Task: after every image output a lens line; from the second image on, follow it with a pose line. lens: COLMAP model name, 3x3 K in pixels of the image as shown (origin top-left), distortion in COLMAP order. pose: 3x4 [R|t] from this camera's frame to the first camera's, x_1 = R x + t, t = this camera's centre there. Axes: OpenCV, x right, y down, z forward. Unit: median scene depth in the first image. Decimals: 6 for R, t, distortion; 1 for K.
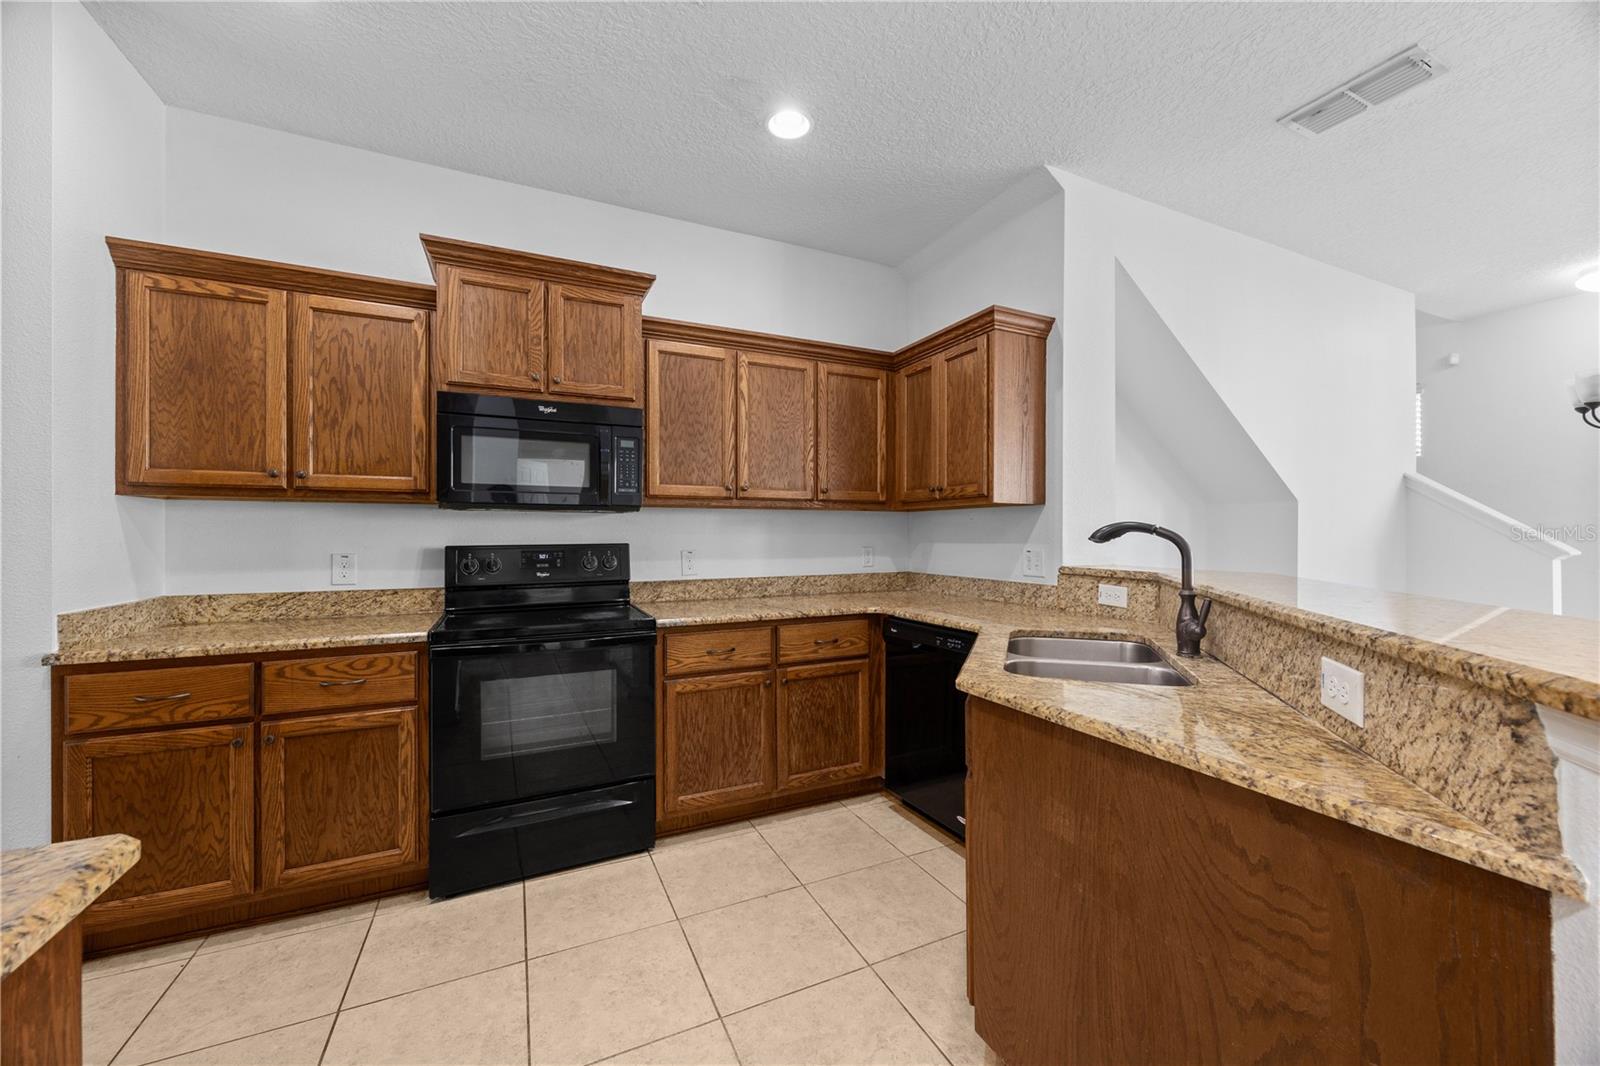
lens RADIAL K [[609.5, 0, 801.6], [0, 609.5, 533.8], [0, 0, 1]] dist [-0.001261, -0.000245]
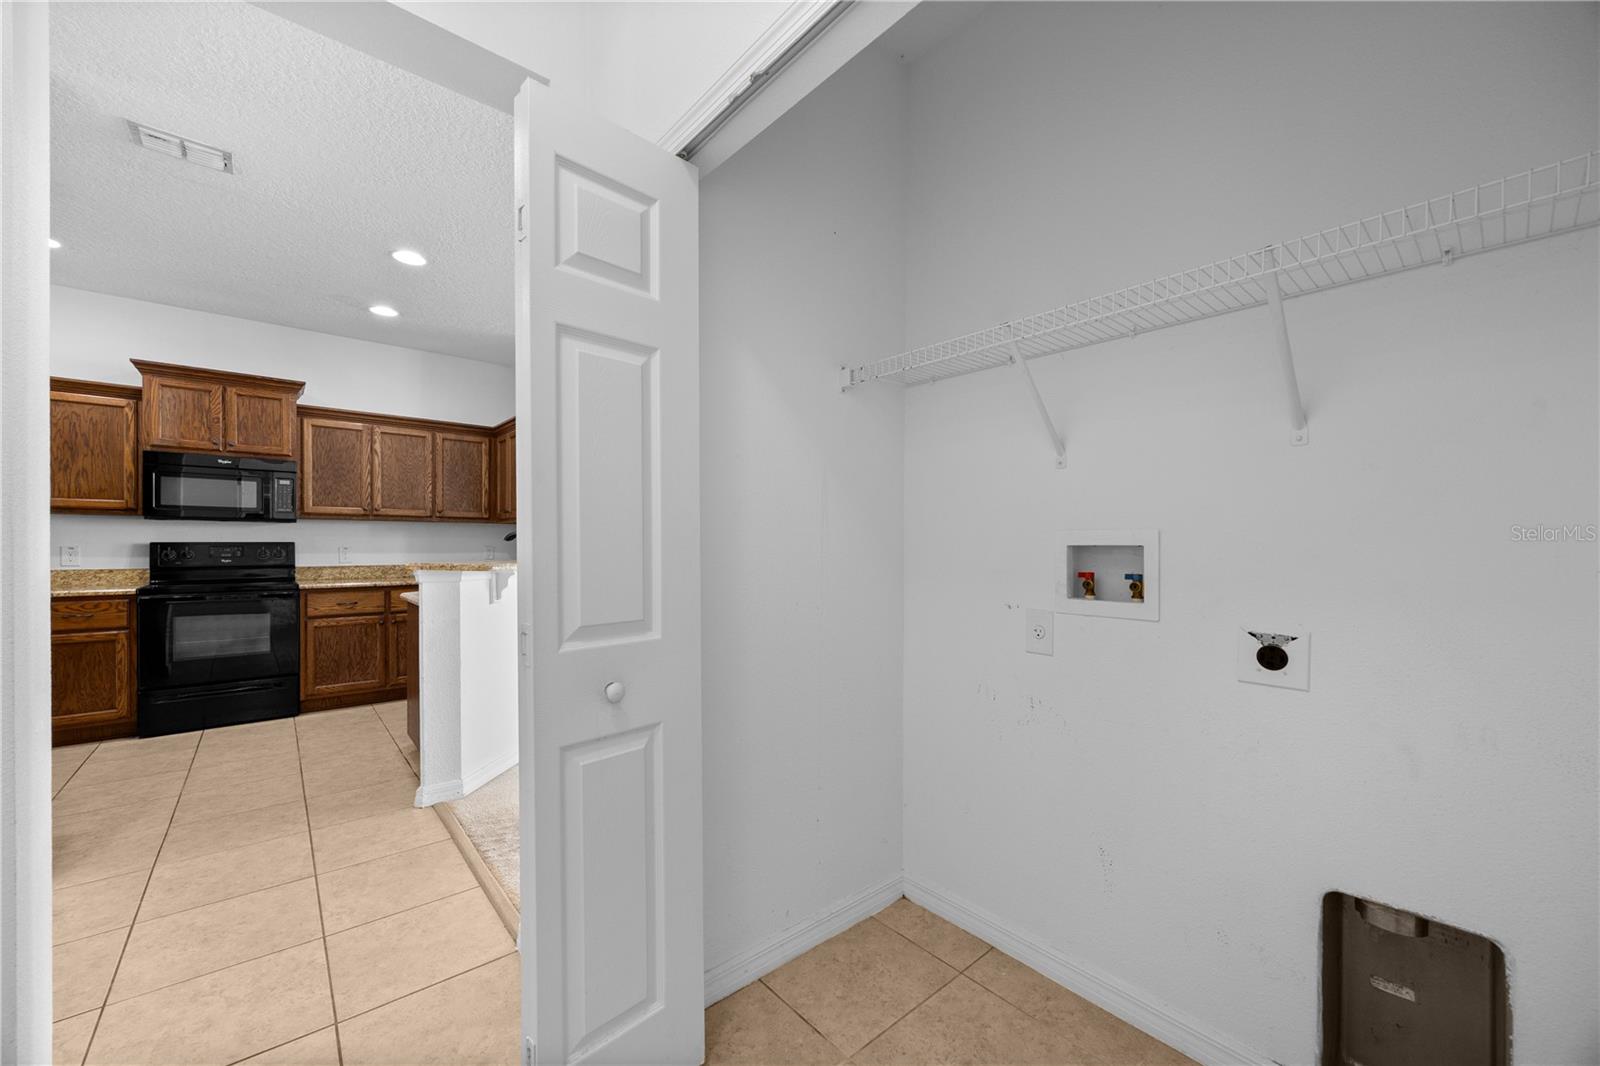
lens RADIAL K [[609.5, 0, 795.5], [0, 609.5, 549.4], [0, 0, 1]] dist [-0.001261, -0.000245]
pose [[0.963752, 0.002522, 0.266787, 0.641155], [-0.004733, 0.999960, 0.007644, 0.018486], [-0.266756, -0.008629, 0.963725, -1.022460]]
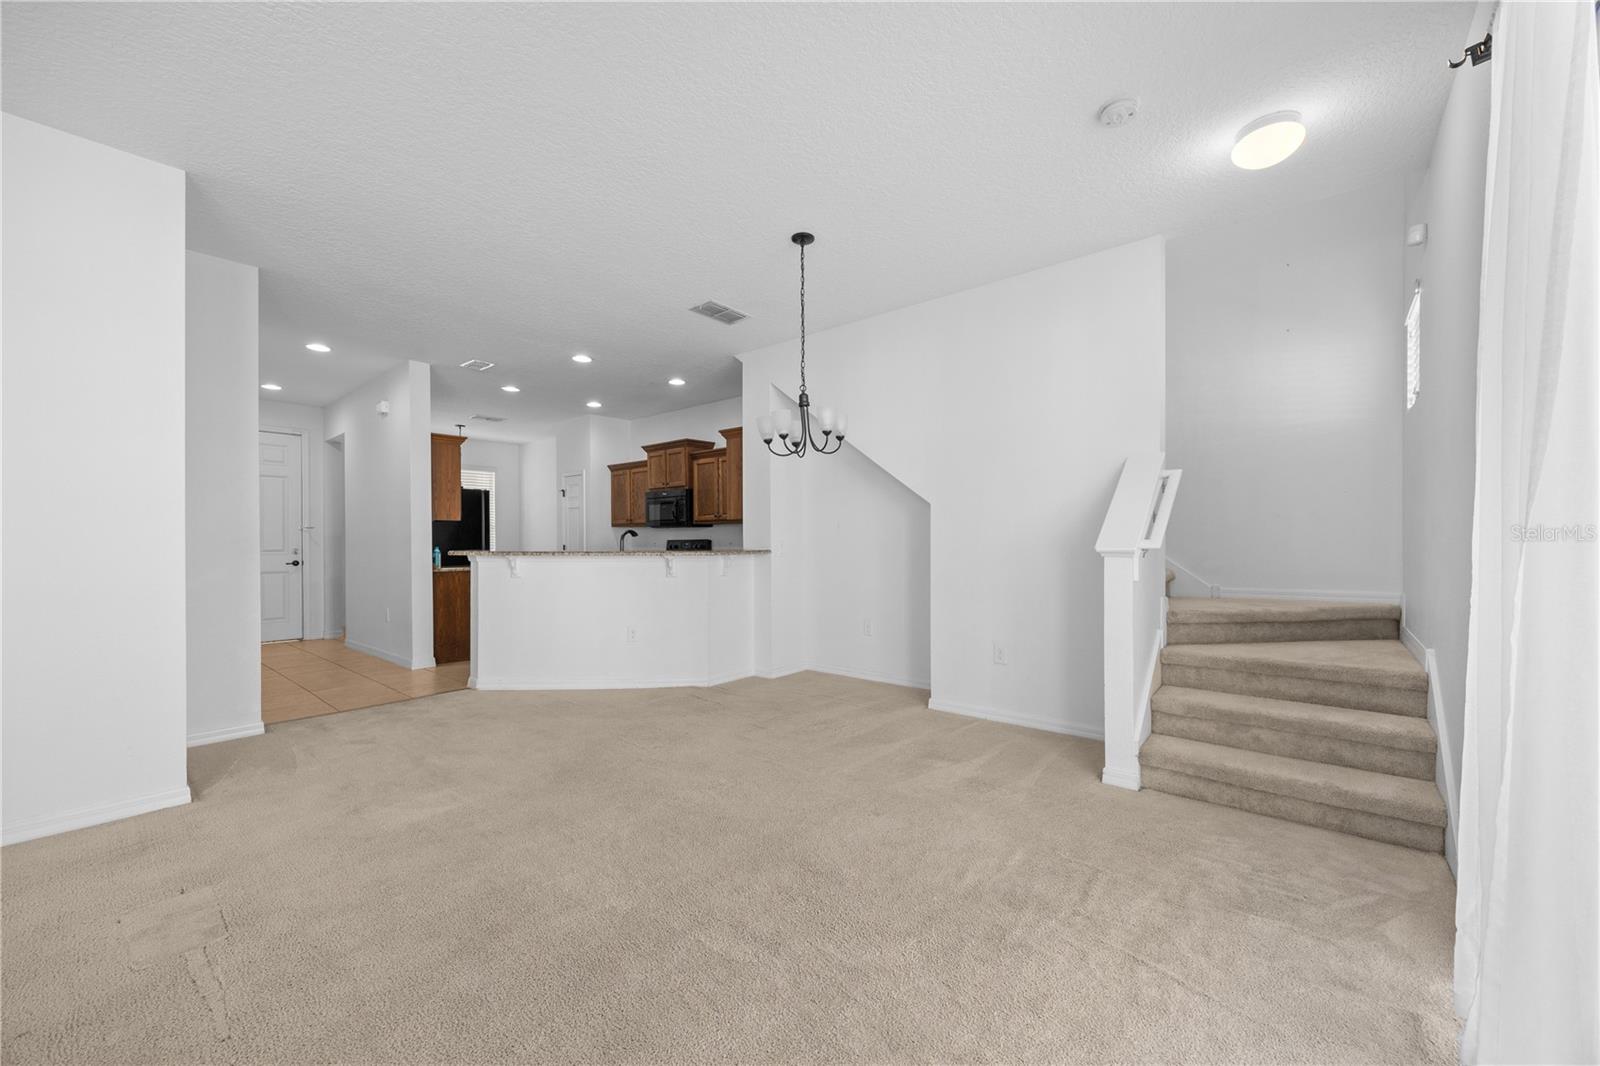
lens RADIAL K [[609.5, 0, 817.7], [0, 609.5, 542.5], [0, 0, 1]] dist [-0.001261, -0.000245]
pose [[0.436124, 0.002246, -0.899884, 2.523993], [0.005910, 0.999968, 0.005360, 0.021426], [0.899867, -0.007655, 0.436097, 0.362487]]
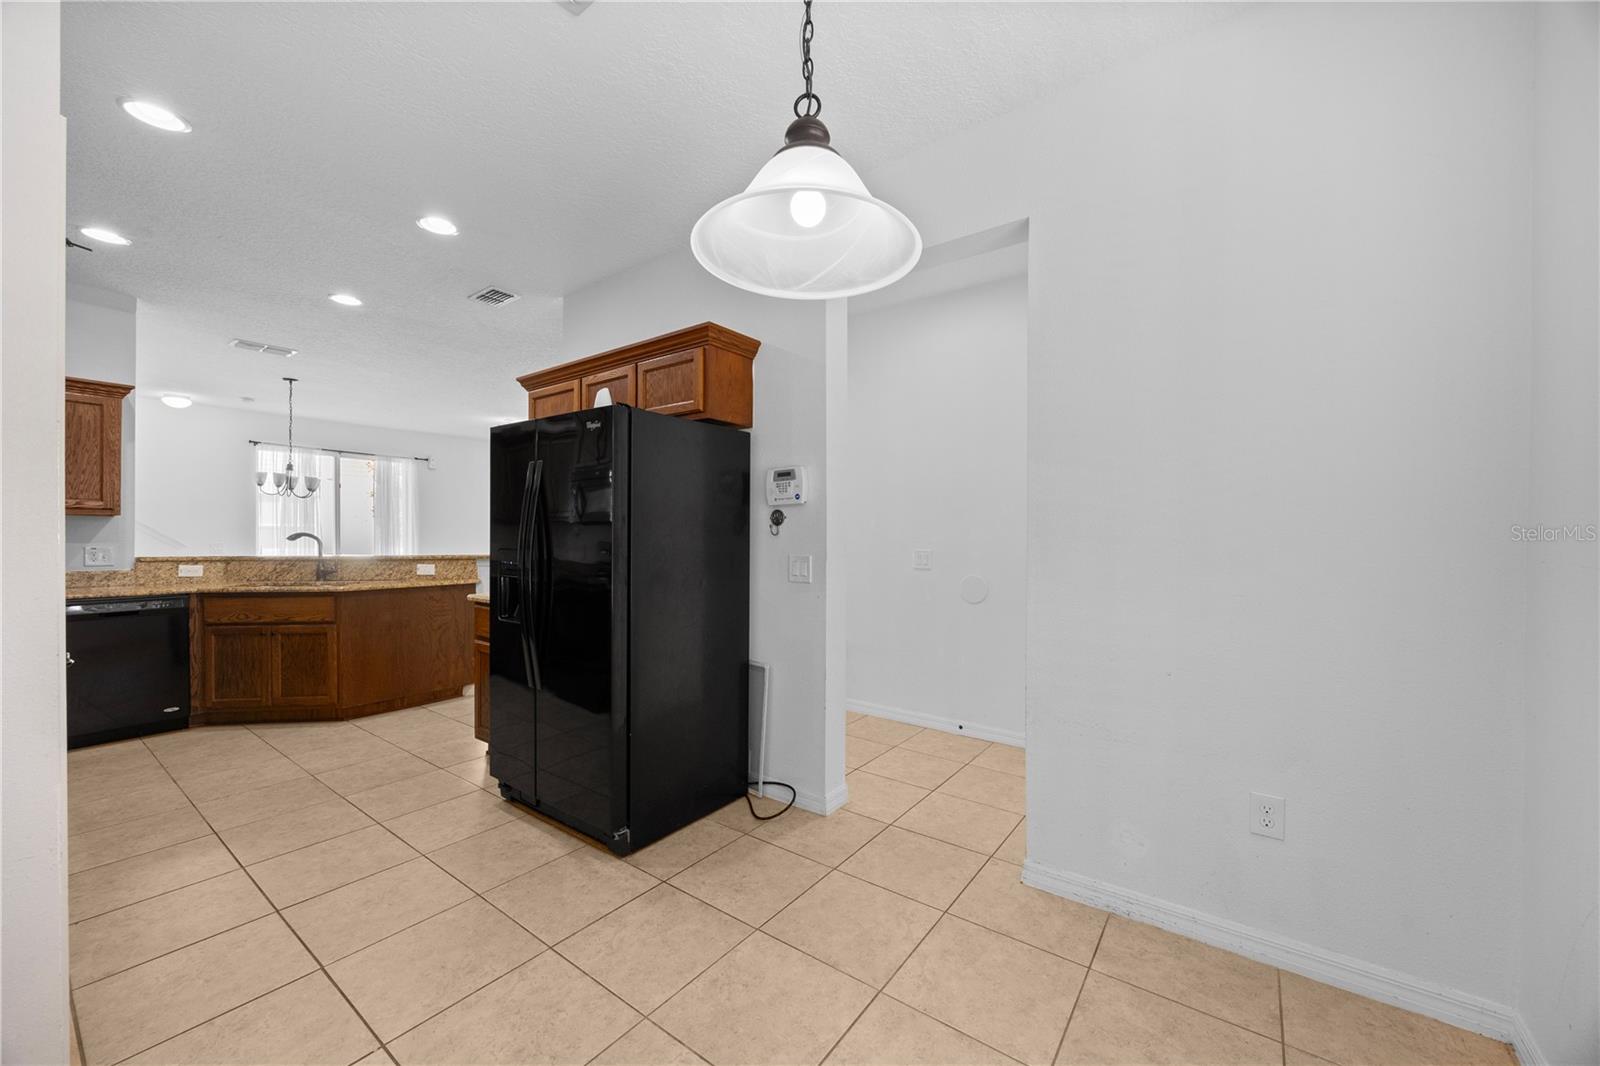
lens RADIAL K [[609.5, 0, 798.2], [0, 609.5, 542.3], [0, 0, 1]] dist [-0.001261, -0.000245]
pose [[-0.466378, -0.006786, 0.884560, -1.847319], [-0.005911, 0.999972, 0.004554, -0.001420], [-0.884566, -0.003105, -0.466405, 0.242045]]
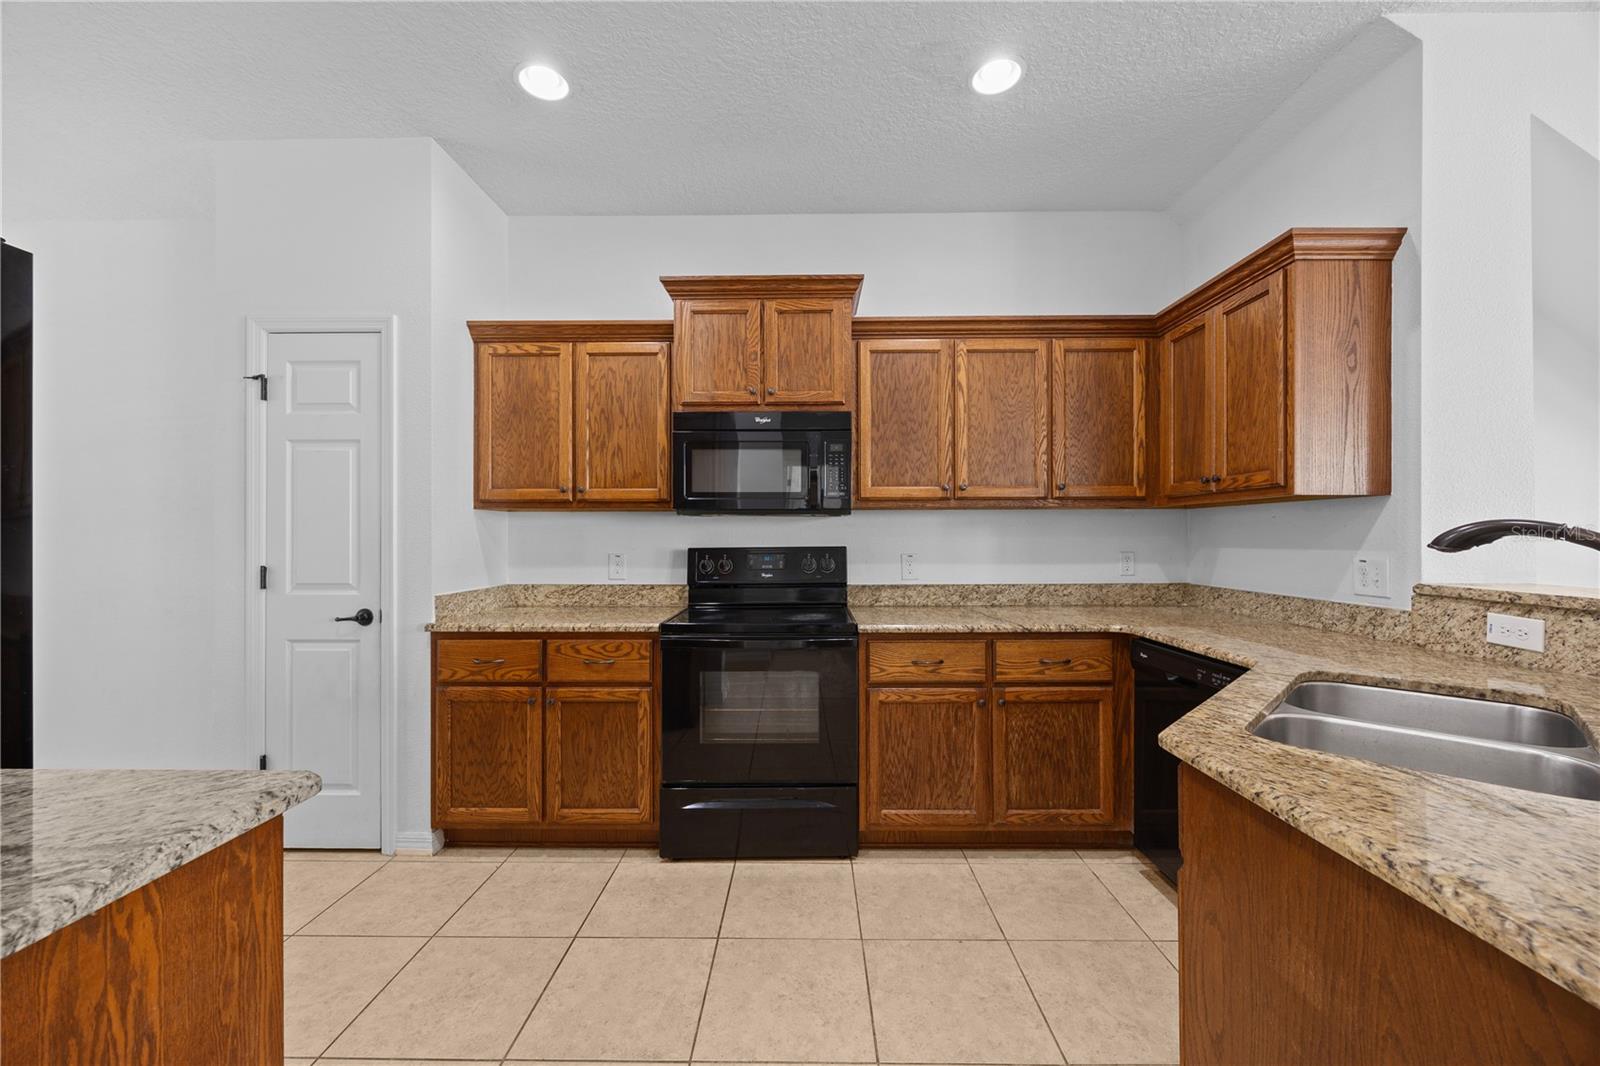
lens RADIAL K [[609.5, 0, 801.6], [0, 609.5, 534.1], [0, 0, 1]] dist [-0.001261, -0.000245]
pose [[0.898426, -0.002795, -0.439116, 0.106015], [0.001852, 0.999995, -0.002576, -0.002444], [0.439121, 0.001501, 0.898427, 0.074499]]
